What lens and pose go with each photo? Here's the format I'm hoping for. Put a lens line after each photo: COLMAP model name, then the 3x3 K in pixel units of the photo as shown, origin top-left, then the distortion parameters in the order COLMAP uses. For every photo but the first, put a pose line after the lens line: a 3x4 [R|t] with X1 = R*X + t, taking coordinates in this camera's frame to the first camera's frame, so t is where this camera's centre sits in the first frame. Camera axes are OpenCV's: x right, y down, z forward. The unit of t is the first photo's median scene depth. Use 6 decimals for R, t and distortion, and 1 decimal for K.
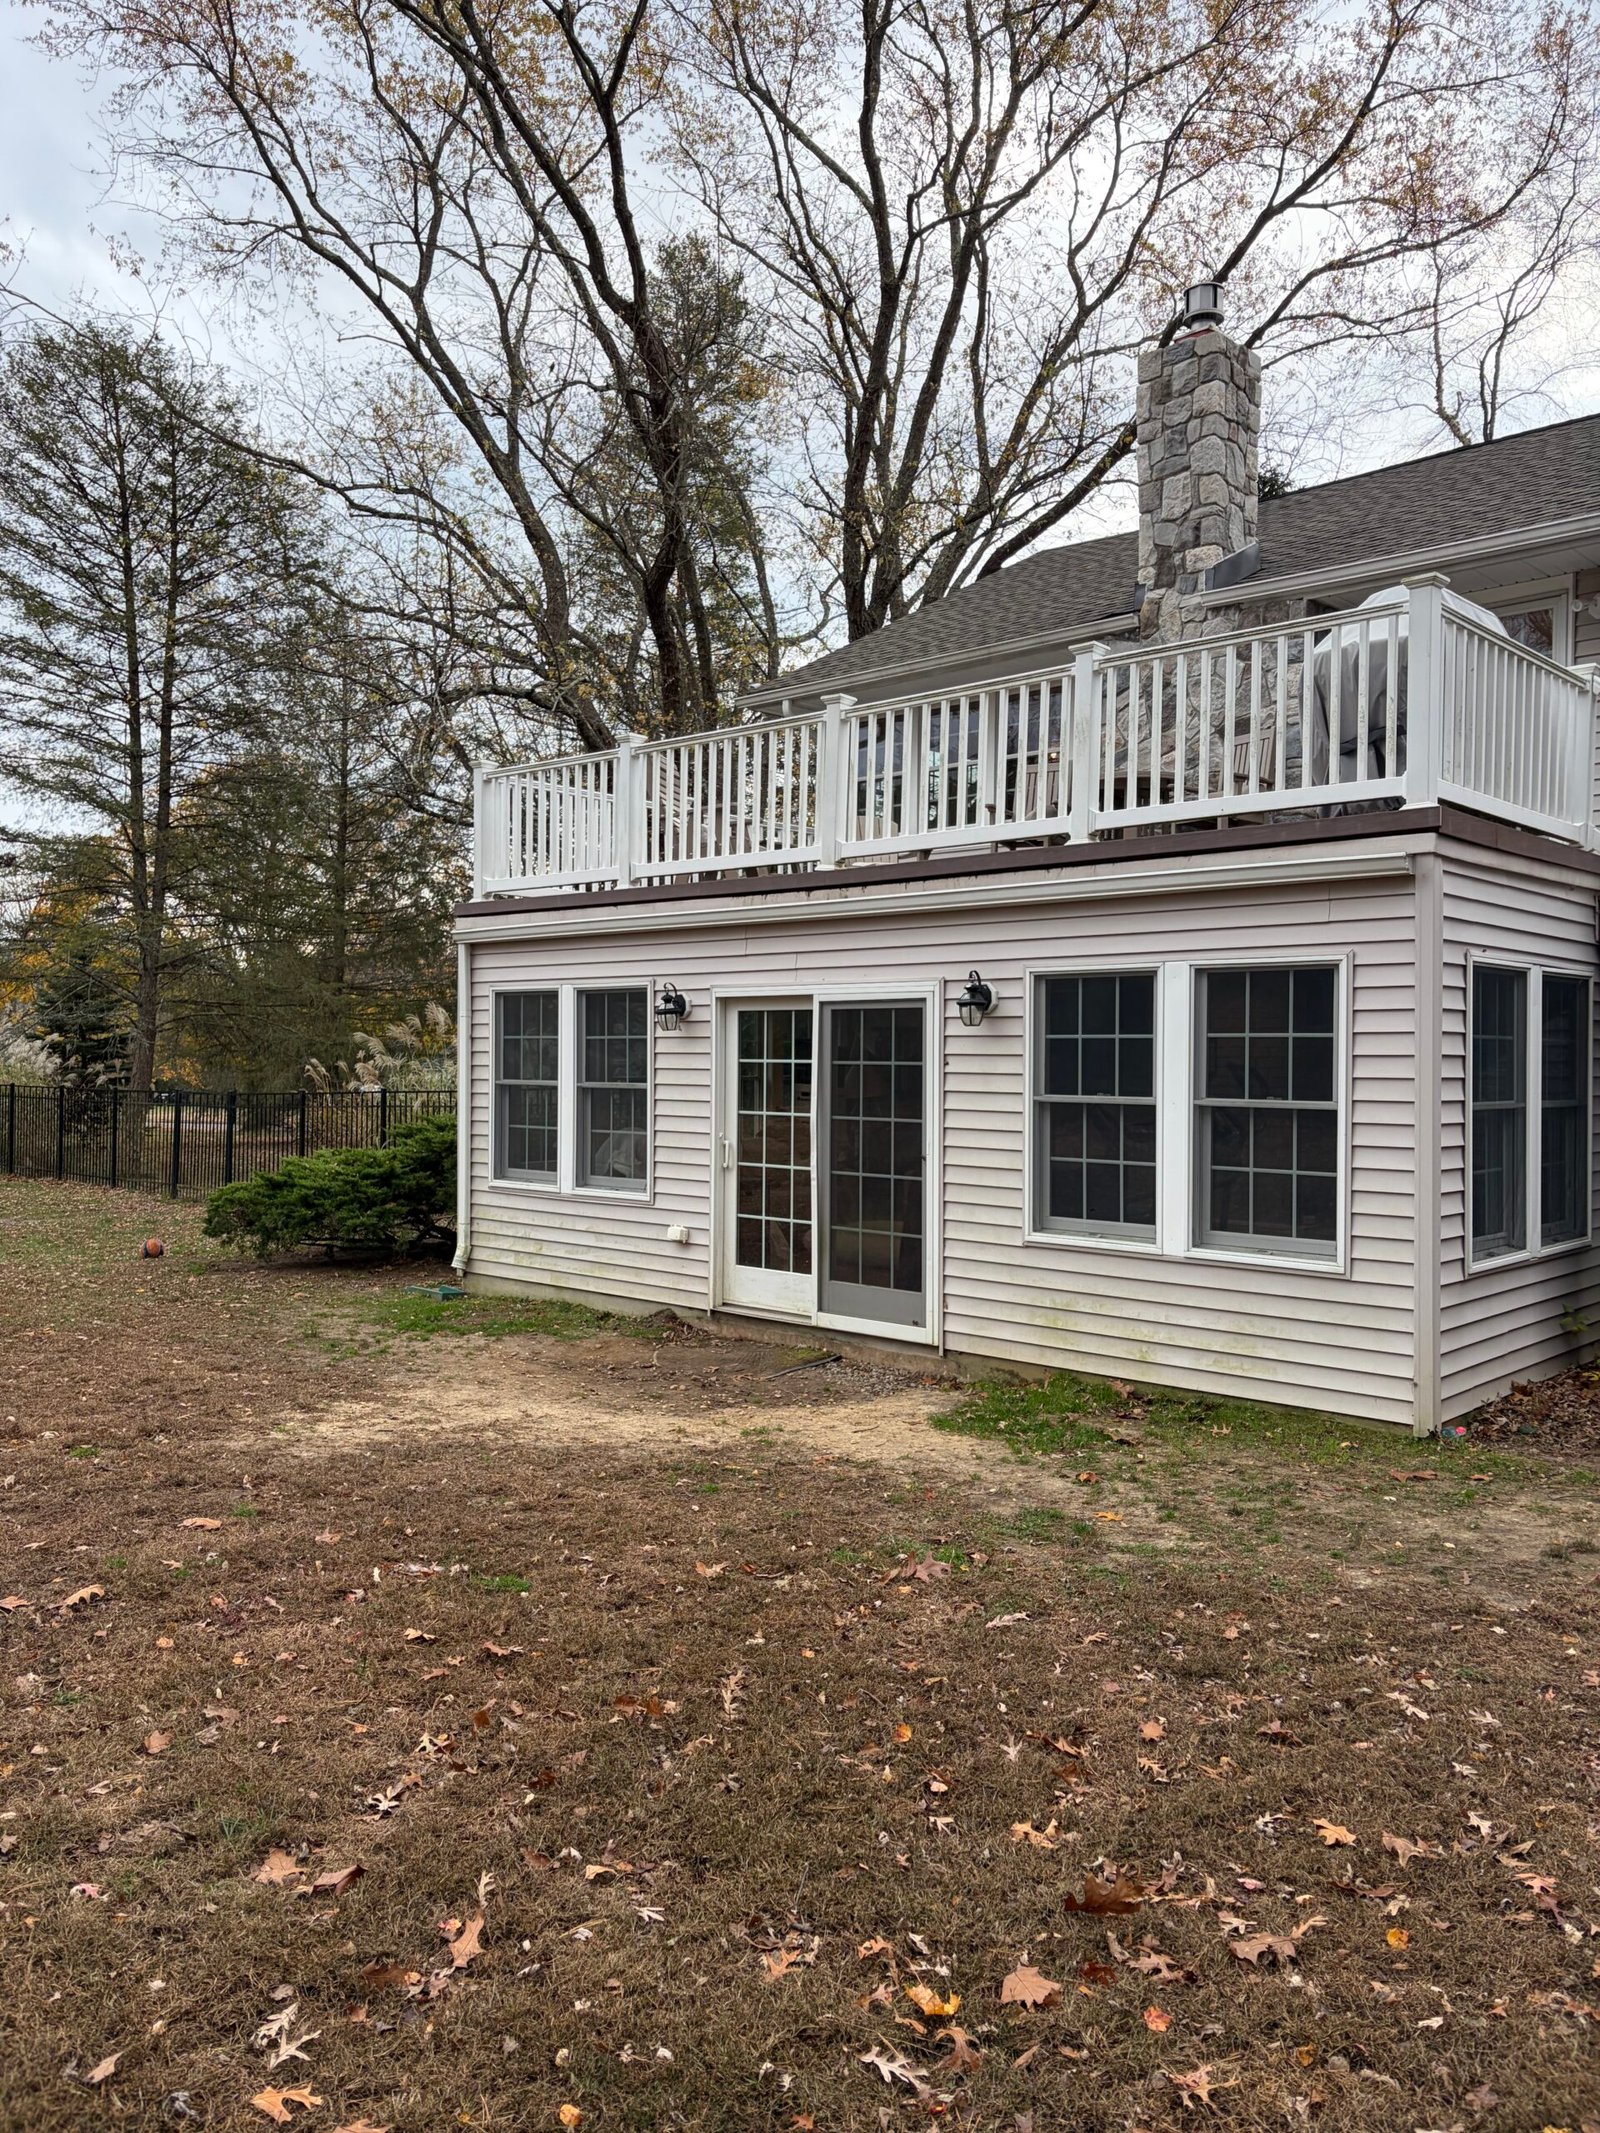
lens RADIAL K [[1590.7, 0, 802.8], [0, 1590.7, 1071.1], [0, 0, 1]] dist [0.041089, -0.046246]
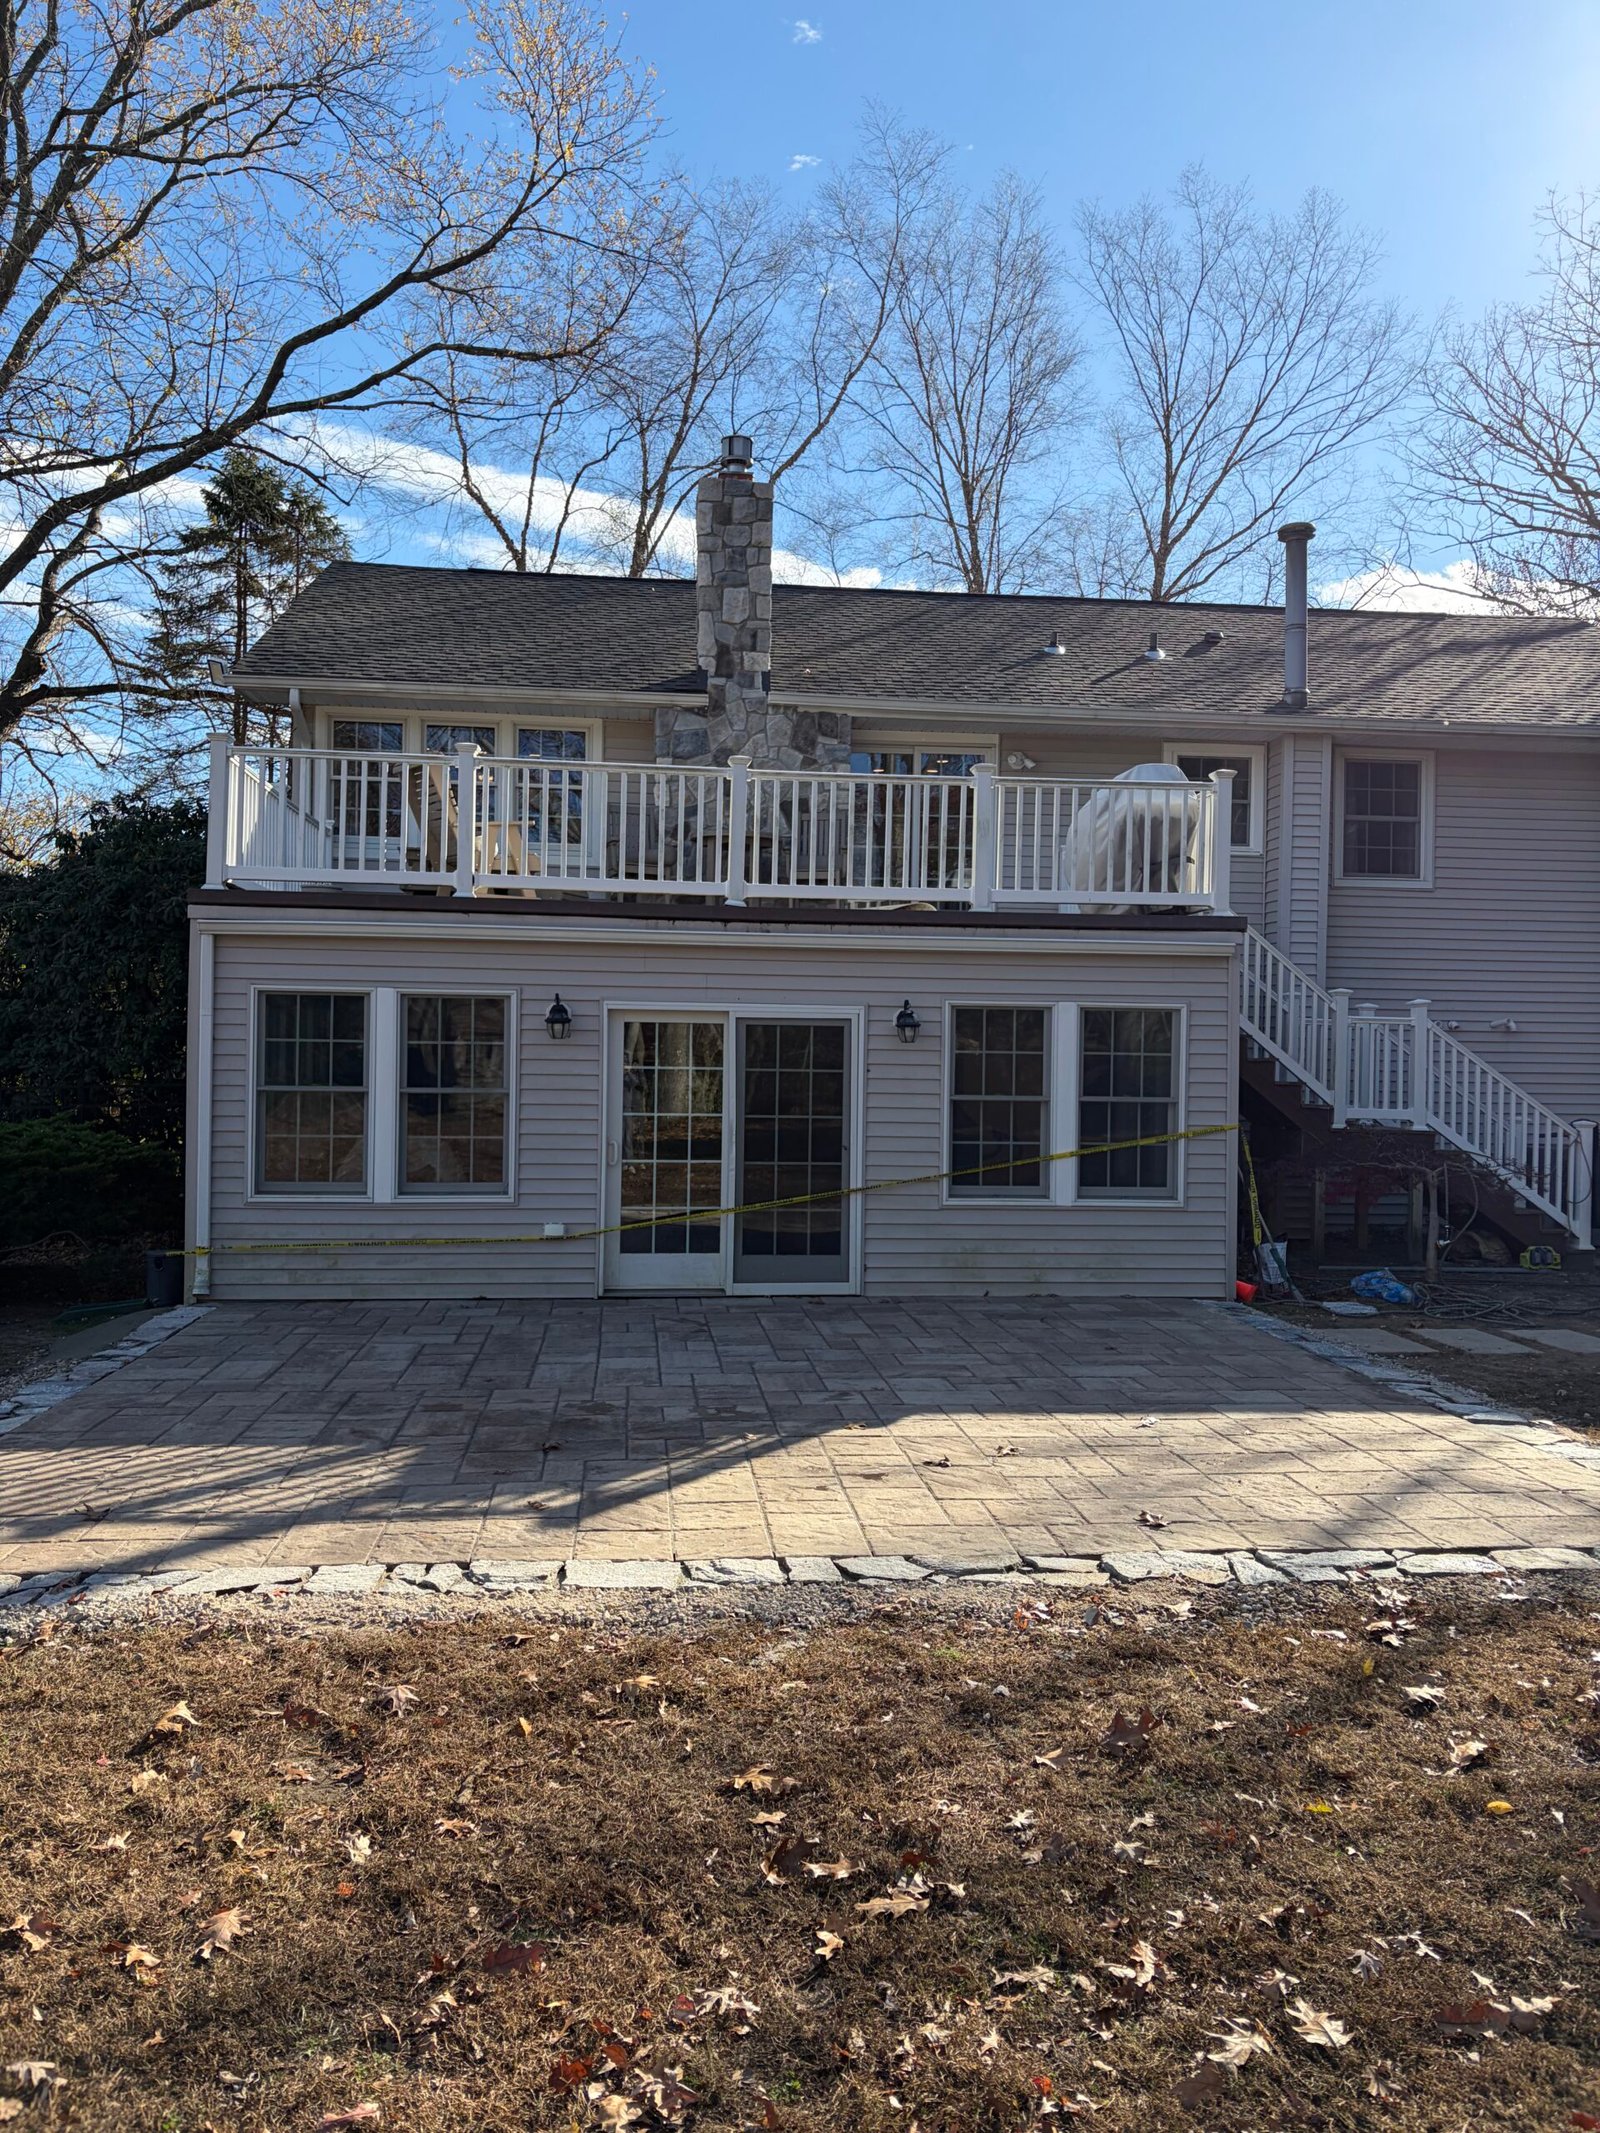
lens RADIAL K [[1551.0, 0, 803.2], [0, 1551.0, 1077.0], [0, 0, 1]] dist [0.051047, -0.049947]
pose [[0.657778, -0.008757, 0.753161, -0.647567], [-0.003400, 0.999888, 0.014595, -0.013608], [-0.753204, -0.012161, 0.657675, 0.167775]]
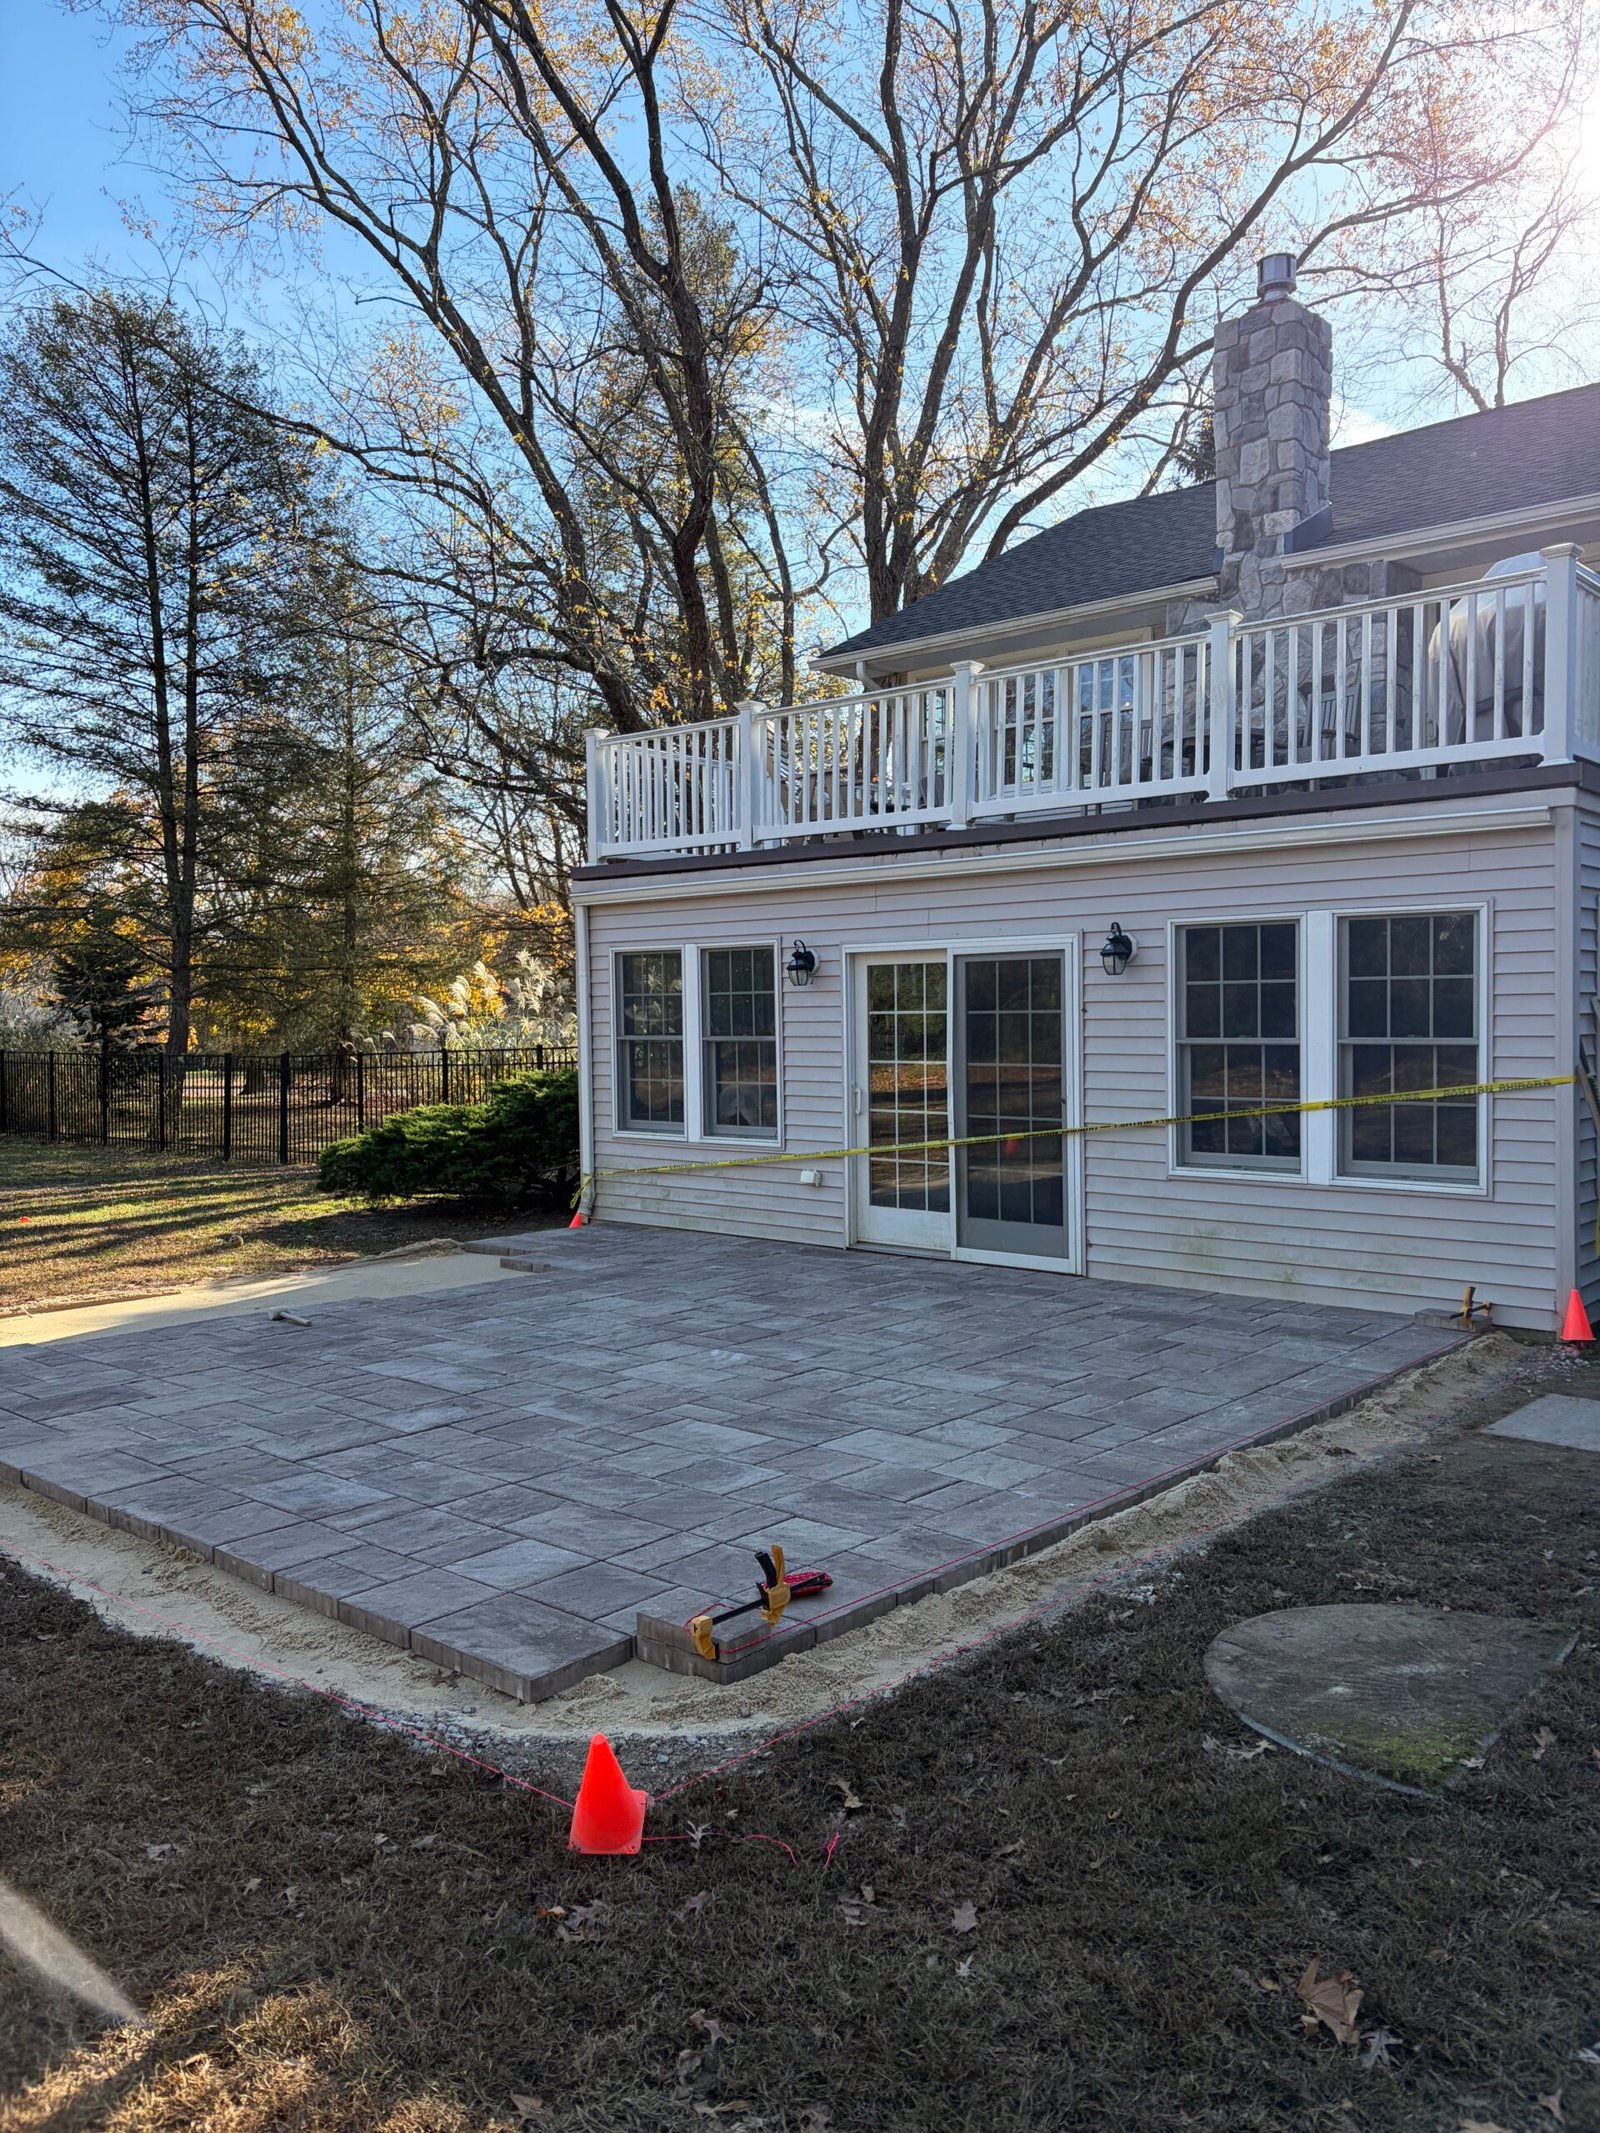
lens RADIAL K [[1590.7, 0, 802.8], [0, 1590.7, 1071.1], [0, 0, 1]] dist [0.041089, -0.046246]
pose [[0.999631, -0.019740, 0.018685, -0.088728], [0.019197, 0.999400, 0.028814, 0.000945], [-0.019243, -0.028444, 0.999410, -0.047499]]
